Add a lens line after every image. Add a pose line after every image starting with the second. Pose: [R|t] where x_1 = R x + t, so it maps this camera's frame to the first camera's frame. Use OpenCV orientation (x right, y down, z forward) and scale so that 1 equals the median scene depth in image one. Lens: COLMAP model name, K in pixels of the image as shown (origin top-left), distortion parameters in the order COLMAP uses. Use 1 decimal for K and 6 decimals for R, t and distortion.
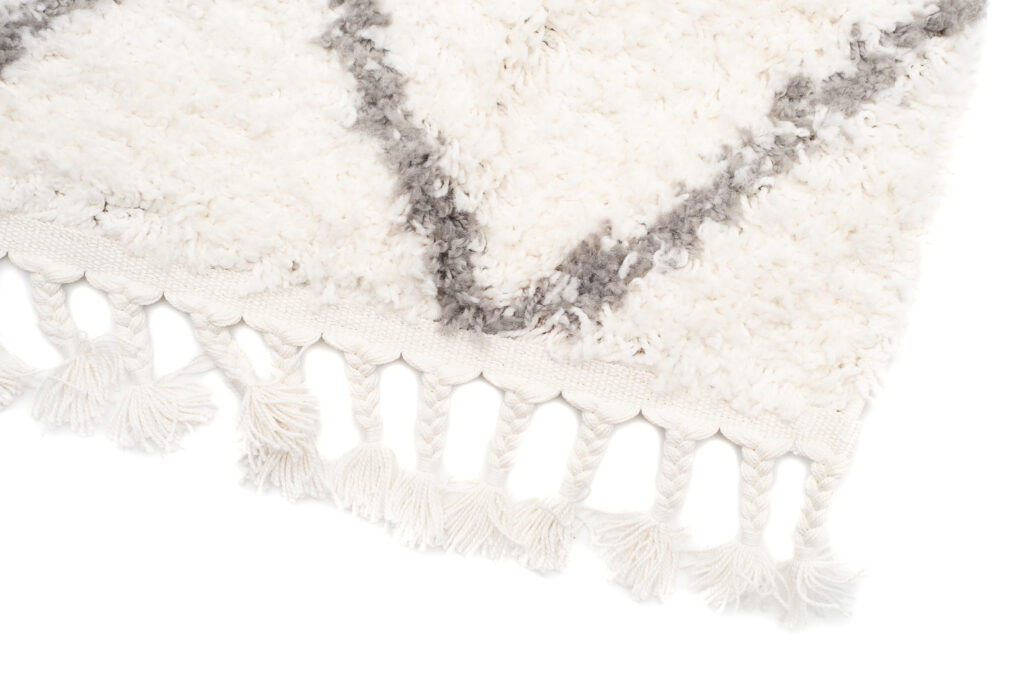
lens RADIAL K [[1474.8, 0, 512.1], [0, 1474.8, 341.8], [0, 0, 1]] dist [0.007142, 0.000000]
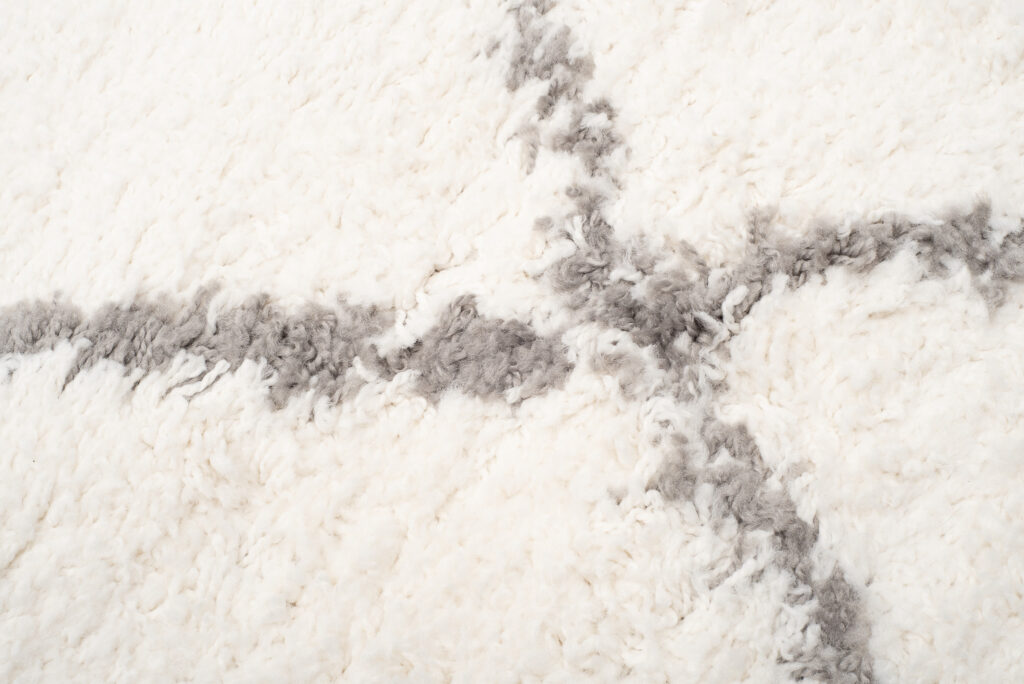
lens RADIAL K [[1474.8, 0, 511.9], [0, 1474.8, 342.0], [0, 0, 1]] dist [0.007142, 0.000000]
pose [[0.151389, -0.970286, -0.188751, -0.050927], [0.848126, 0.225581, -0.479370, -0.060000], [0.507704, -0.087513, 0.857075, 0.292564]]
